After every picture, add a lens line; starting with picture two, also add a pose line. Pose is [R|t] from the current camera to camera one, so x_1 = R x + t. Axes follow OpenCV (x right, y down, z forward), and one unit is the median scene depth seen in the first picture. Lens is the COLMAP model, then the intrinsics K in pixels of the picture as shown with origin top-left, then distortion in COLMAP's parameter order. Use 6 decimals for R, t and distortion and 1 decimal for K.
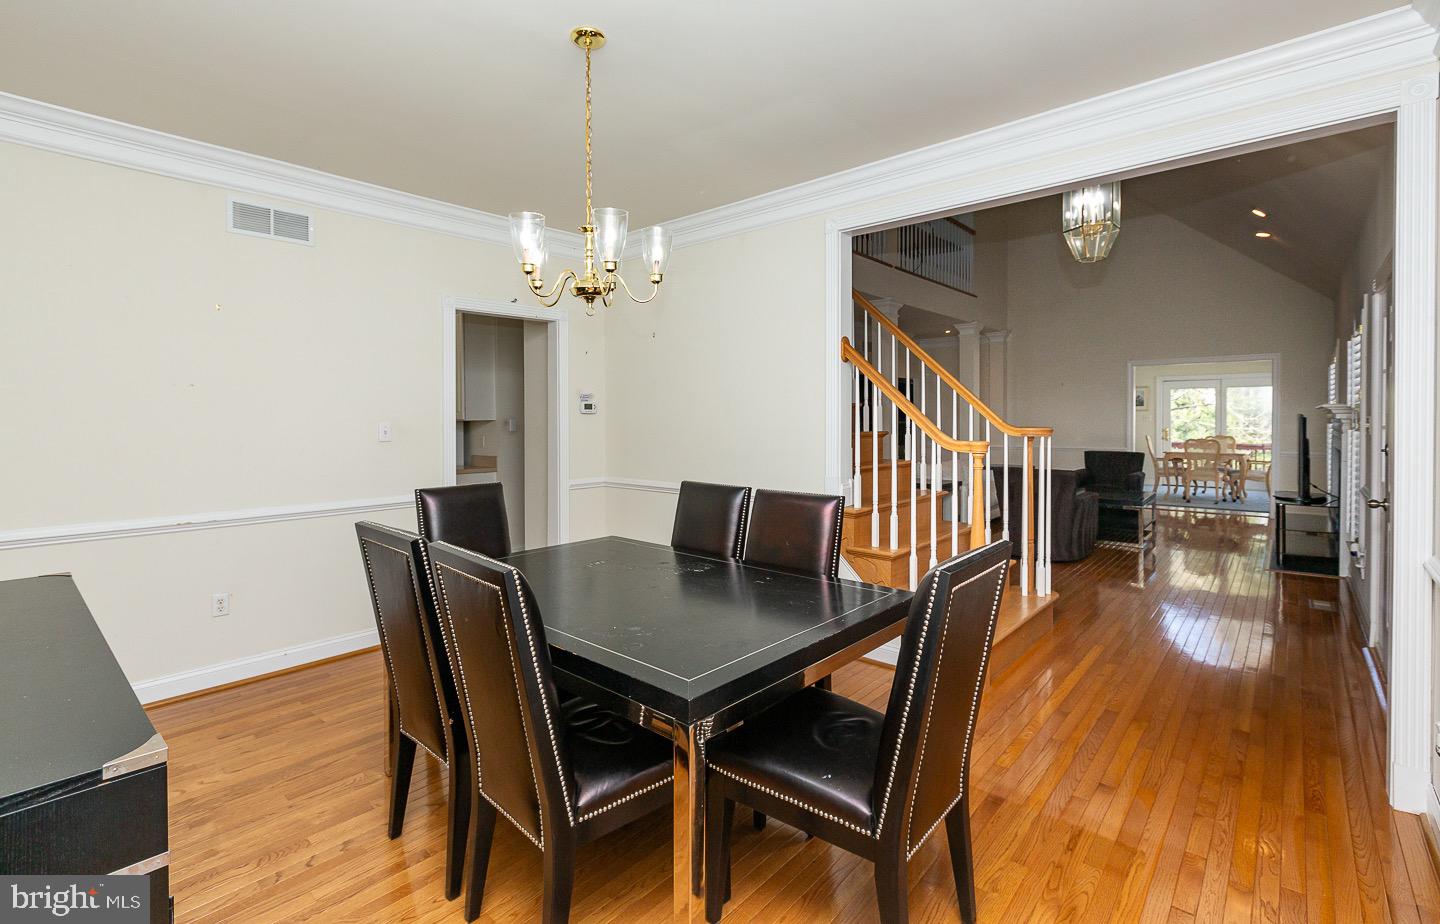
lens RADIAL K [[680.4, 0, 722.4], [0, 680.4, 429.5], [0, 0, 1]] dist [0.002627, 0.000463]
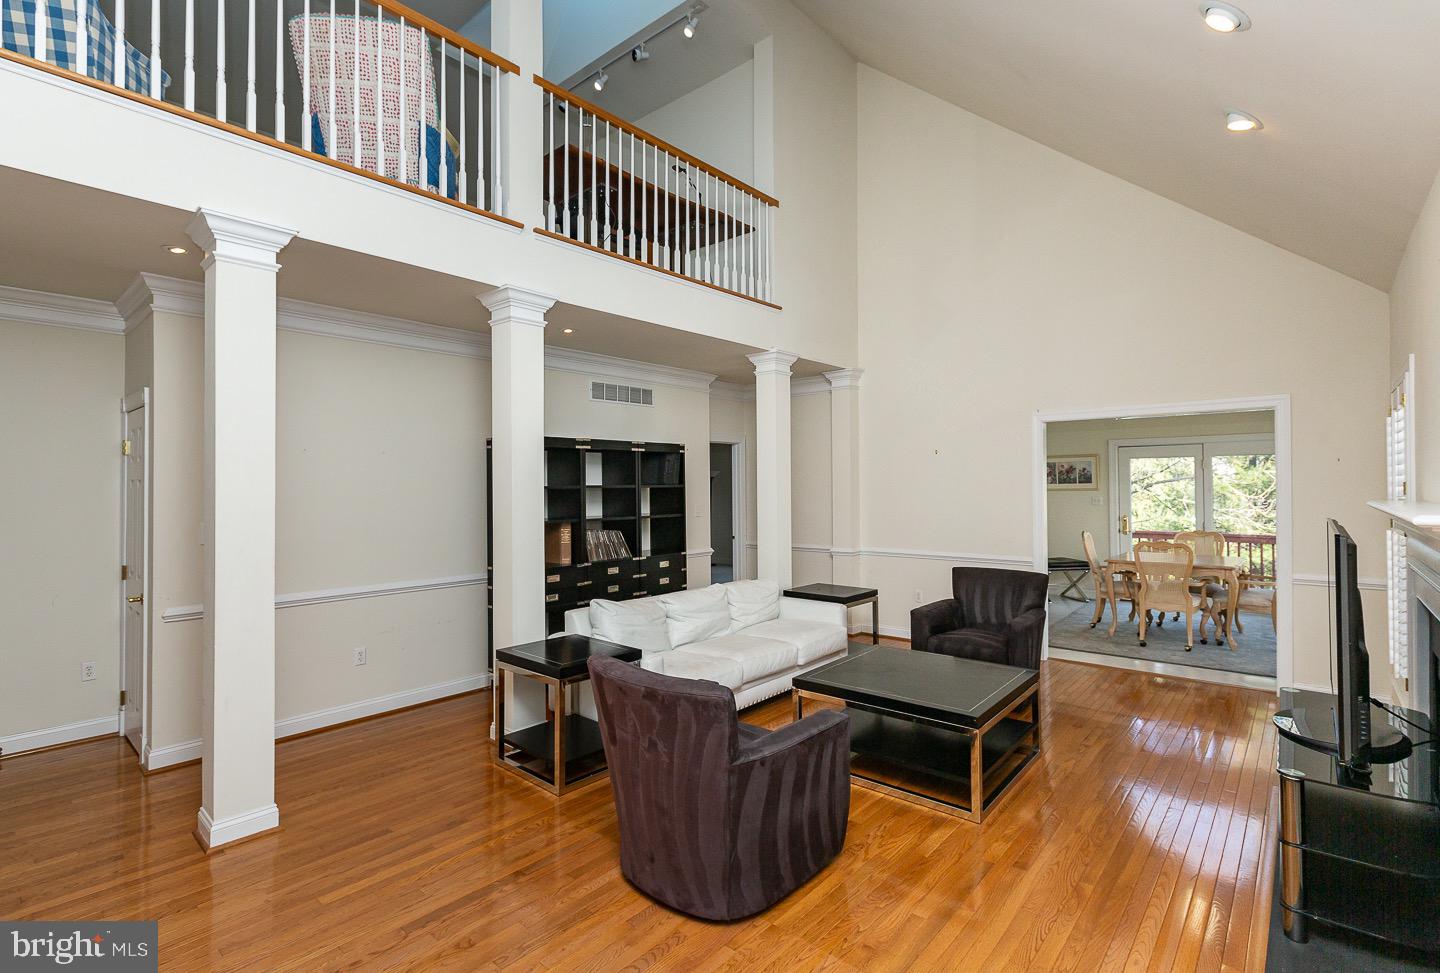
lens RADIAL K [[676.6, 0, 715.6], [0, 676.6, 480.2], [0, 0, 1]] dist [-0.000422, -0.001654]
pose [[0.999703, -0.001901, -0.024292, 0.302770], [0.001314, 0.999707, -0.024159, -0.025559], [0.024331, 0.024120, 0.999413, 0.366497]]
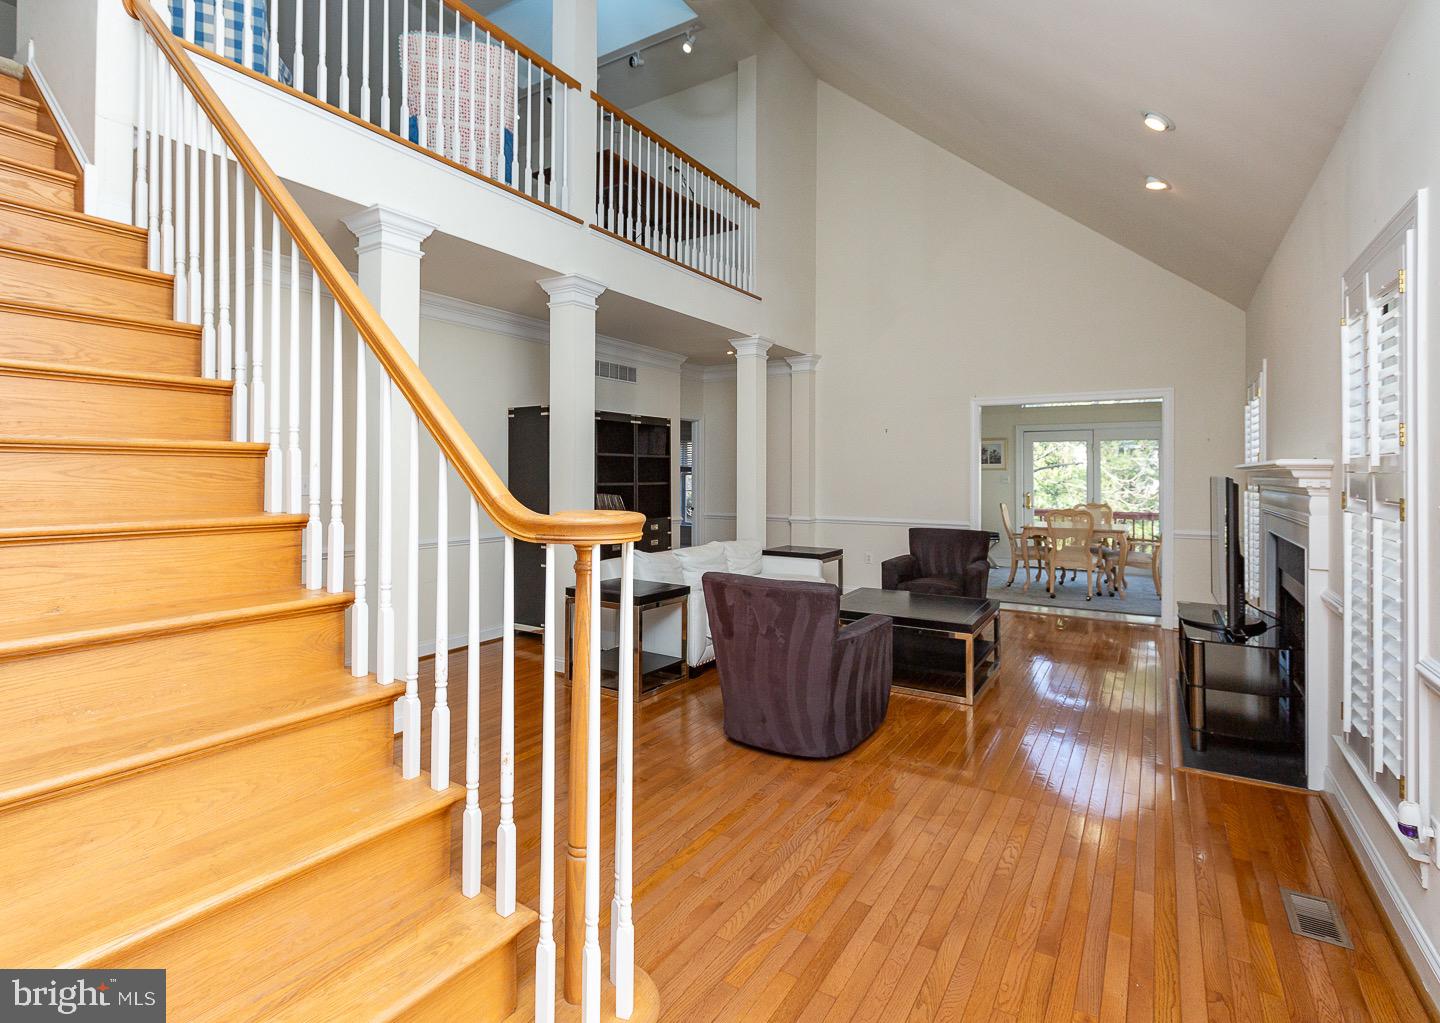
lens RADIAL K [[717.7, 0, 680.3], [0, 717.7, 468.7], [0, 0, 1]] dist [-0.003587, 0.000045]
pose [[0.993829, 0.010439, 0.110435, 0.198708], [-0.007874, 0.999689, -0.023644, -0.007794], [-0.110647, 0.022628, 0.993602, 0.275813]]
